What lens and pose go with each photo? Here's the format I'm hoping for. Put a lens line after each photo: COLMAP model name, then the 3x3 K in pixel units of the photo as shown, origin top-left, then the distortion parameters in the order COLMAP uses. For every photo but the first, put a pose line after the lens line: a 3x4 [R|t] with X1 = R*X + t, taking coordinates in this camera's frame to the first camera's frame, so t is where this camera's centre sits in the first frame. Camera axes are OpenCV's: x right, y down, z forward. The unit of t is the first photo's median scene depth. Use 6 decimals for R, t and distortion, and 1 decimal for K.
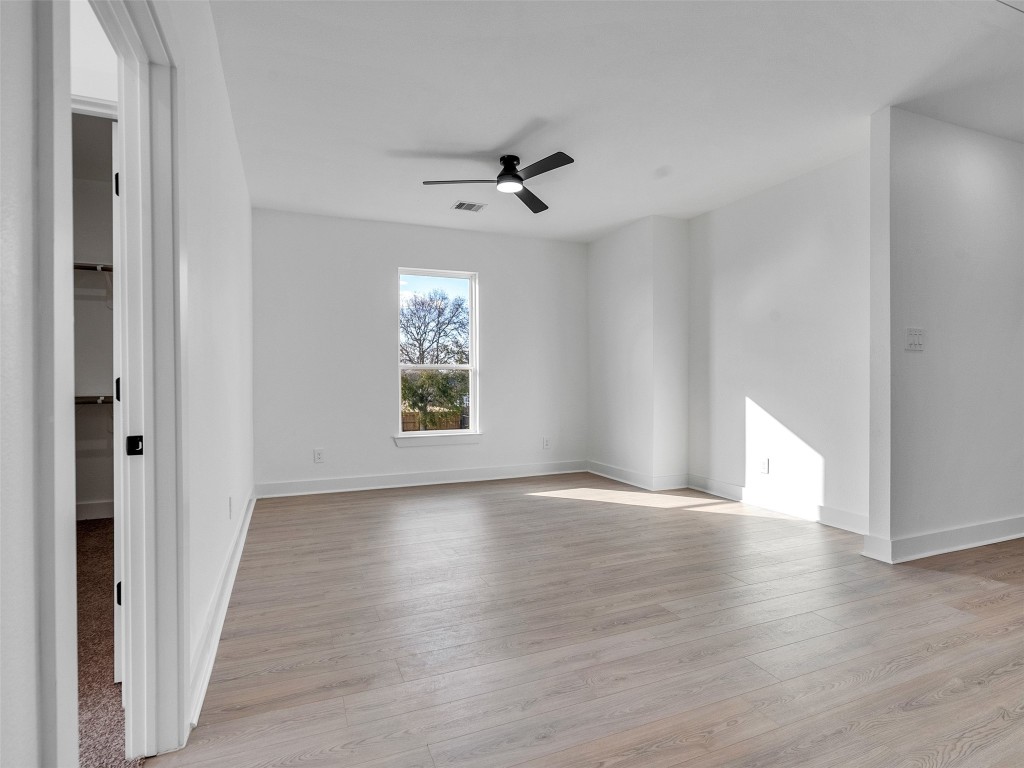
lens RADIAL K [[524.8, 0, 499.6], [0, 524.8, 380.5], [0, 0, 1]] dist [-0.003382, 0.001540]
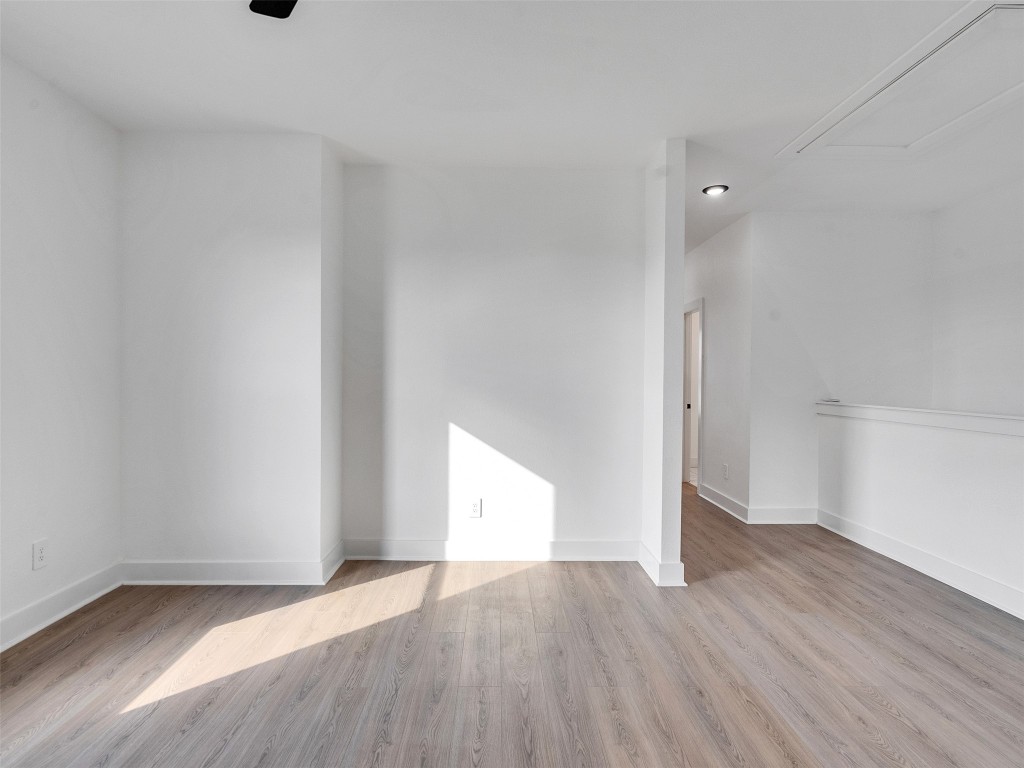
lens RADIAL K [[524.8, 0, 499.6], [0, 524.8, 380.5], [0, 0, 1]] dist [-0.003382, 0.001540]
pose [[0.353294, -0.001388, 0.935512, -0.308117], [-0.009290, 0.999944, 0.004992, -0.050273], [-0.935466, -0.010454, 0.353261, 0.879019]]
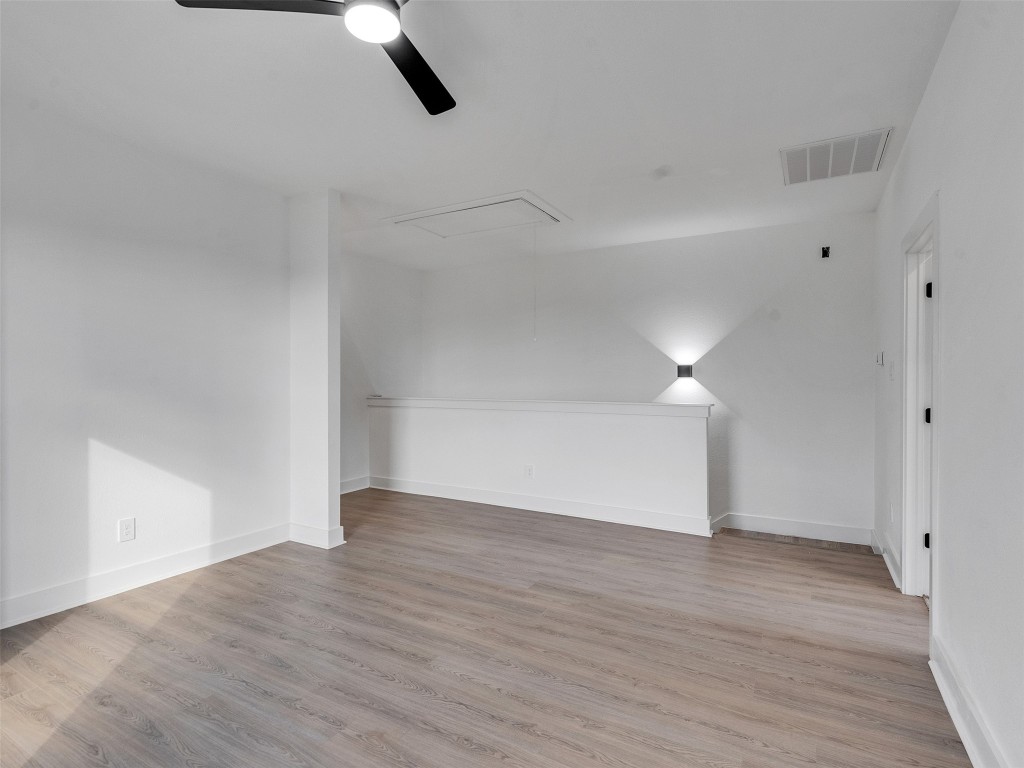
lens RADIAL K [[524.8, 0, 499.6], [0, 524.8, 380.5], [0, 0, 1]] dist [-0.003382, 0.001540]
pose [[-0.615538, 0.002482, 0.788103, -0.477896], [0.002243, 0.999997, -0.001397, -0.050734], [-0.788104, 0.000908, -0.615542, 1.352211]]
